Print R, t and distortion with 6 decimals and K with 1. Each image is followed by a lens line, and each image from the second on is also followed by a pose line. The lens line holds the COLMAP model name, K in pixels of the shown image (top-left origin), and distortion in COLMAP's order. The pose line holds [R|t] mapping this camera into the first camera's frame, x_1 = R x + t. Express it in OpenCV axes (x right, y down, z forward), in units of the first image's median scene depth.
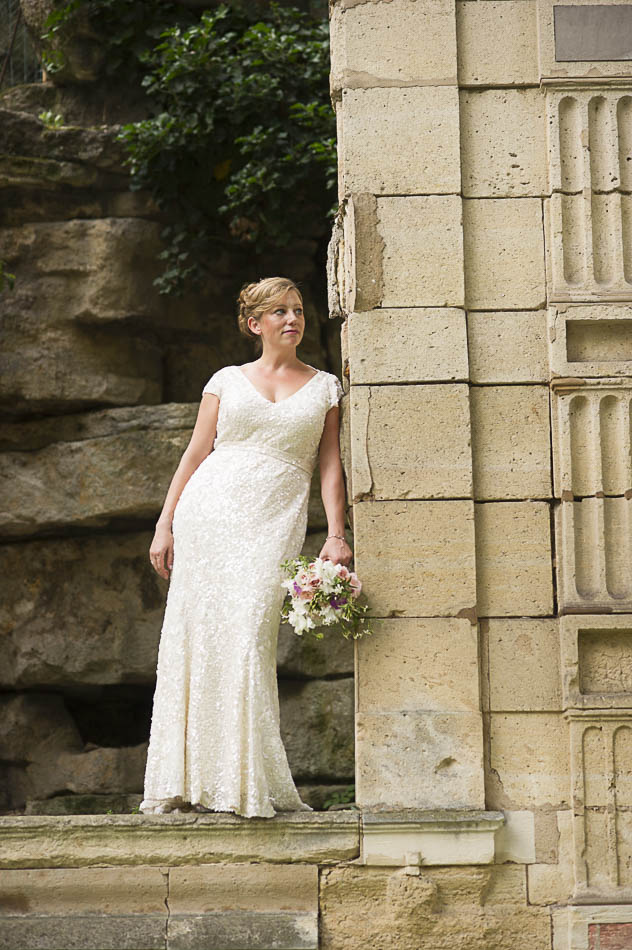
lens RADIAL K [[2213.6, 0, 316.8], [0, 2213.6, 472.3], [0, 0, 1]] dist [-0.048399, 0.000000]
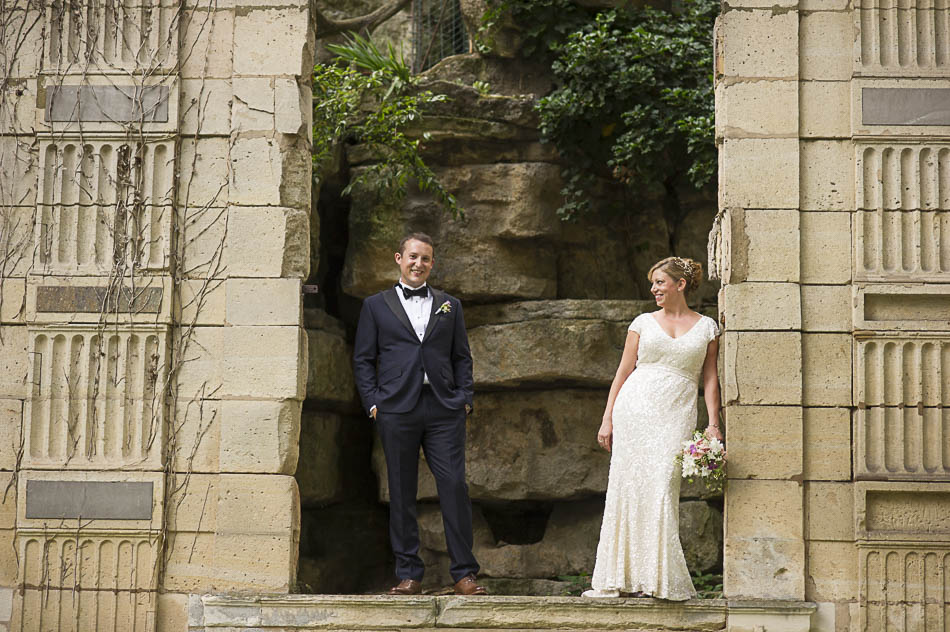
lens RADIAL K [[2213.6, 0, 473.6], [0, 2213.6, 318.7], [0, 0, 1]] dist [-0.048399, 0.000000]
pose [[0.998700, 0.027167, -0.043132, -0.095297], [-0.025725, 0.999103, 0.033629, -0.095029], [0.044007, -0.032476, 0.998503, -0.575904]]
